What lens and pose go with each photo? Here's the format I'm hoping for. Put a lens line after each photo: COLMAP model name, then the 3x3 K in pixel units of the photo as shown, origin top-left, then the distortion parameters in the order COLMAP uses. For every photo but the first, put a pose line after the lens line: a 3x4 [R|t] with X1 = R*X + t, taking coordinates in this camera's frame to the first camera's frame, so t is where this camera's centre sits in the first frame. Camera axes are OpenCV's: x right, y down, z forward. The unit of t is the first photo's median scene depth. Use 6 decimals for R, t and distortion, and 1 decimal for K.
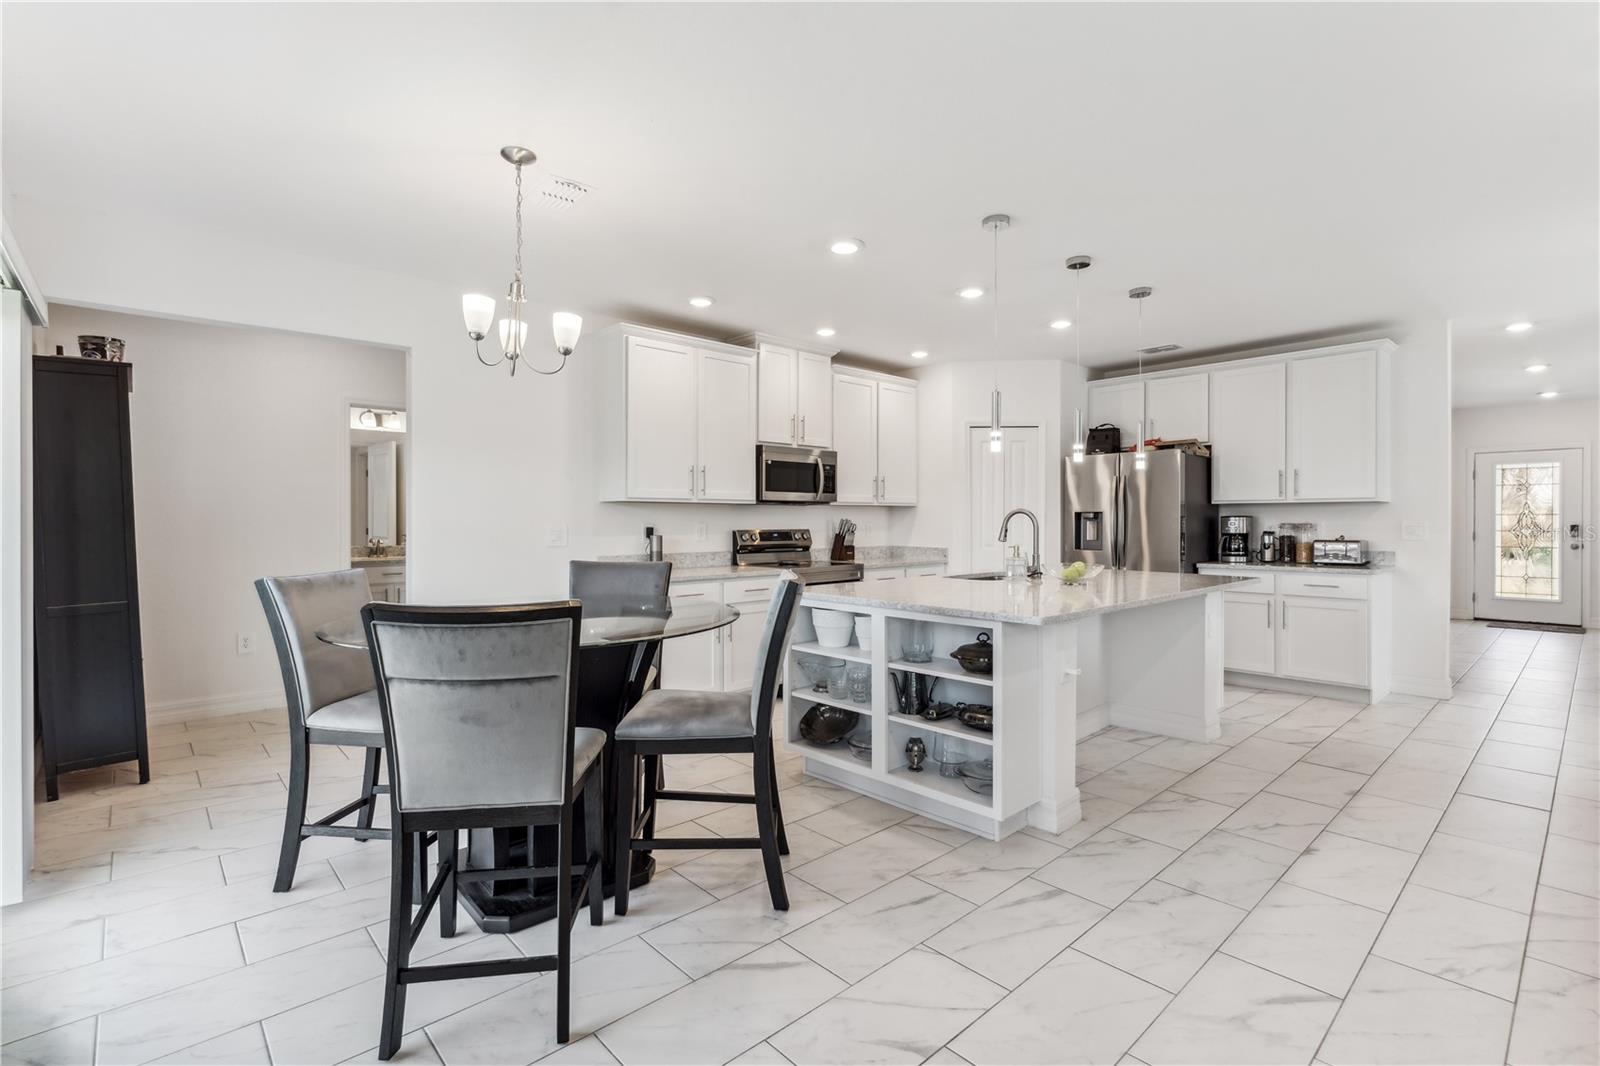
lens RADIAL K [[731.4, 0, 797.9], [0, 731.4, 524.1], [0, 0, 1]] dist [-0.010306, 0.003871]
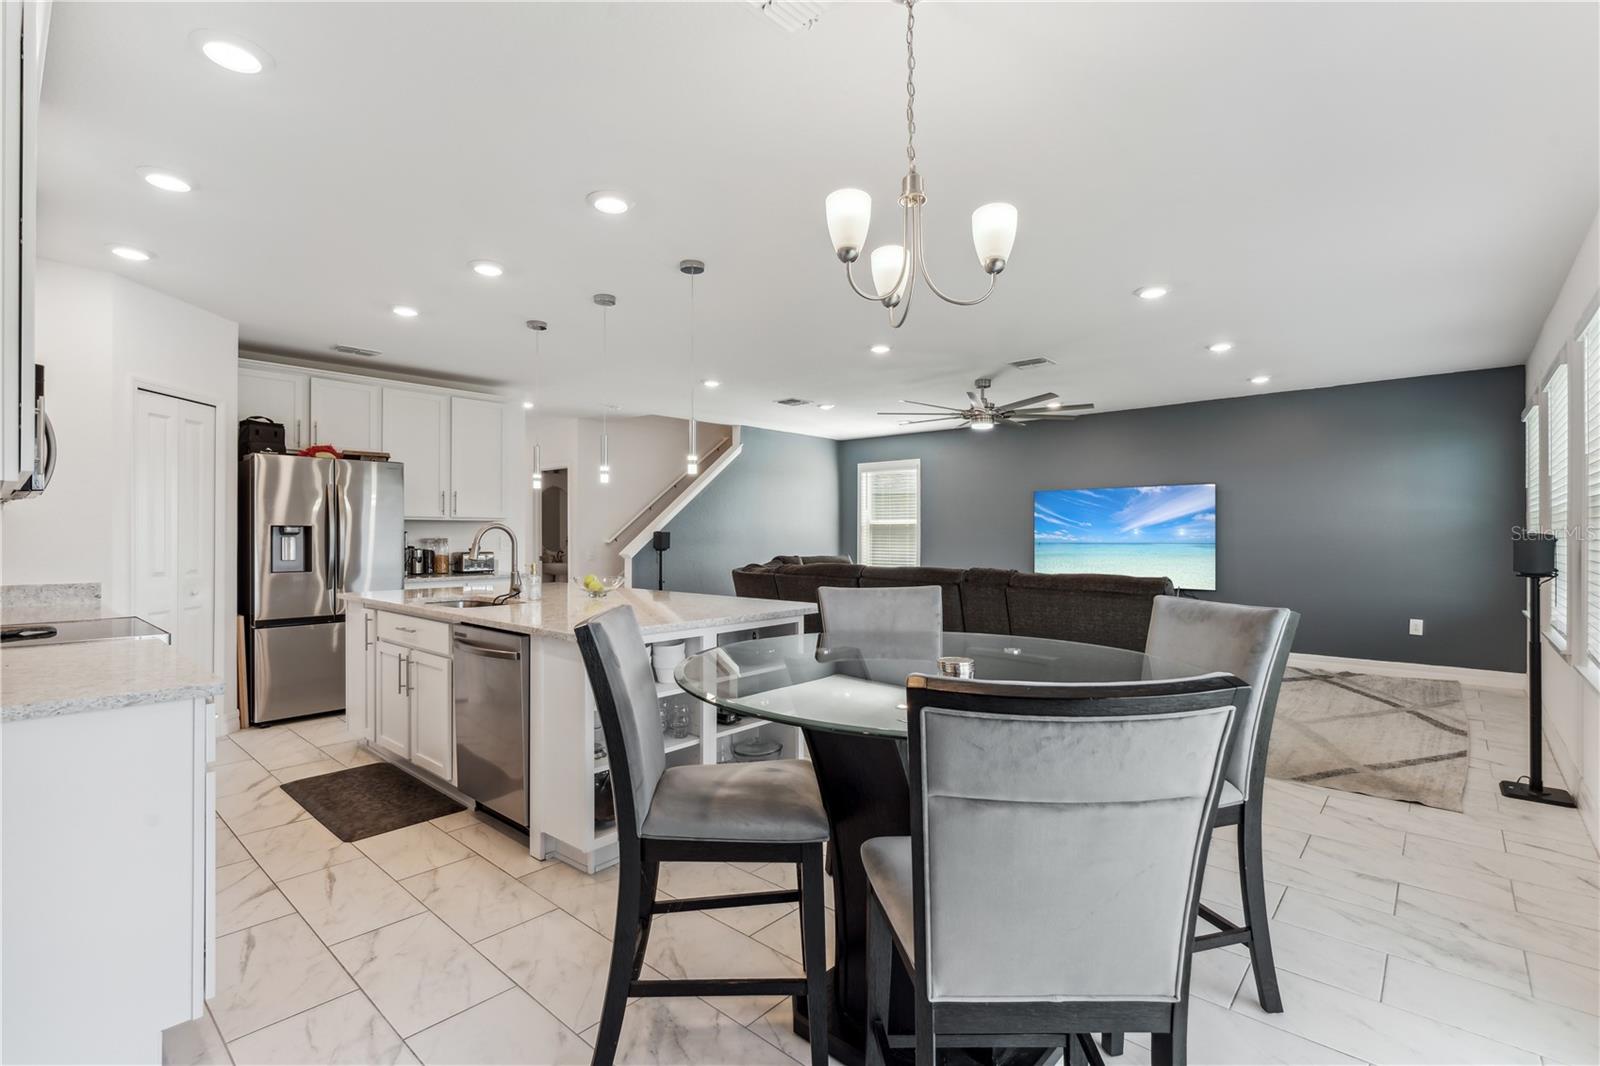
lens RADIAL K [[731.4, 0, 786.6], [0, 731.4, 535.6], [0, 0, 1]] dist [-0.010306, 0.003871]
pose [[-0.094560, 0.000238, 0.995519, -0.503201], [0.004404, 0.999990, 0.000179, -0.003571], [-0.995509, 0.004402, -0.094560, 0.577275]]
